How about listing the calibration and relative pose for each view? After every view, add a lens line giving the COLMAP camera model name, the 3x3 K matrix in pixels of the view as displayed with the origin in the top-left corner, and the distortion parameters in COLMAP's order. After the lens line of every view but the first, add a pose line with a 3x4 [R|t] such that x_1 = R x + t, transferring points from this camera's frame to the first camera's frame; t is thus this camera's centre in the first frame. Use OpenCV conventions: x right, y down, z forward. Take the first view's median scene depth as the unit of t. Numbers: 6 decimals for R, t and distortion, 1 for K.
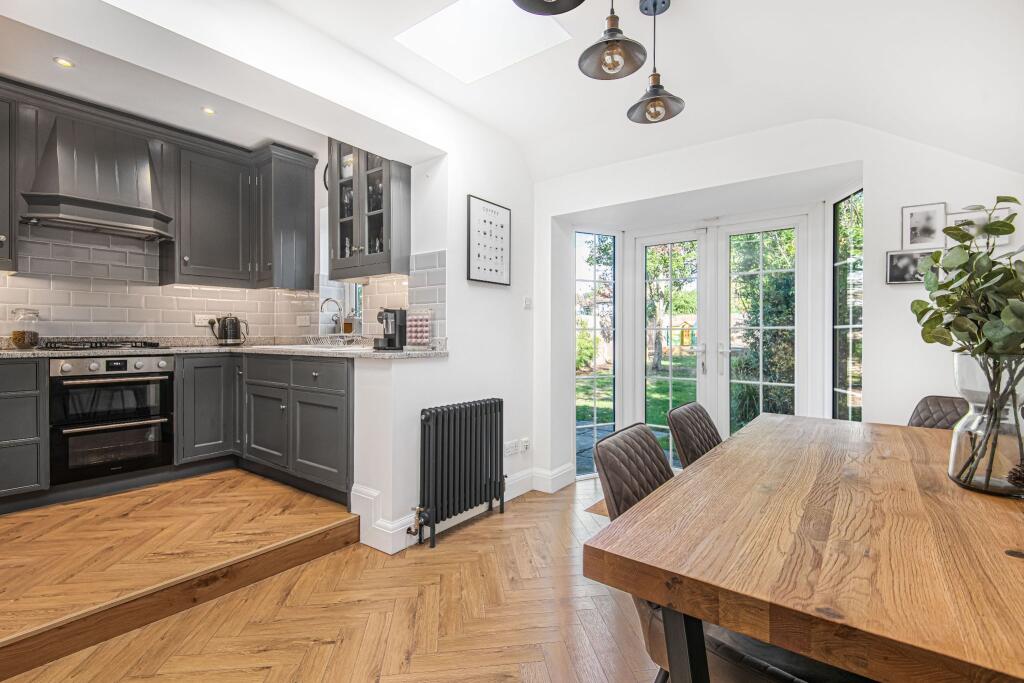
lens RADIAL K [[469.4, 0, 513.6], [0, 469.4, 337.6], [0, 0, 1]] dist [-0.001232, -0.000334]
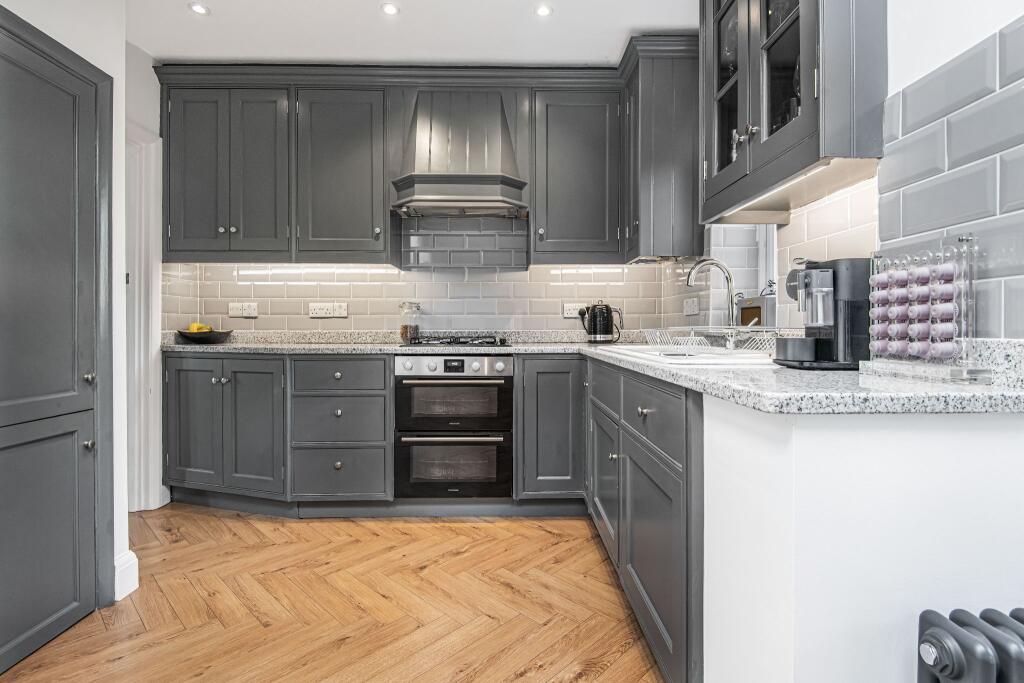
lens RADIAL K [[490.3, 0, 512.0], [0, 490.3, 325.6], [0, 0, 1]] dist [0.000041, -0.002408]
pose [[0.617832, -0.005832, -0.786289, -0.105646], [-0.003406, 0.999943, -0.010093, -0.003412], [0.786303, 0.008914, 0.617777, 0.557974]]
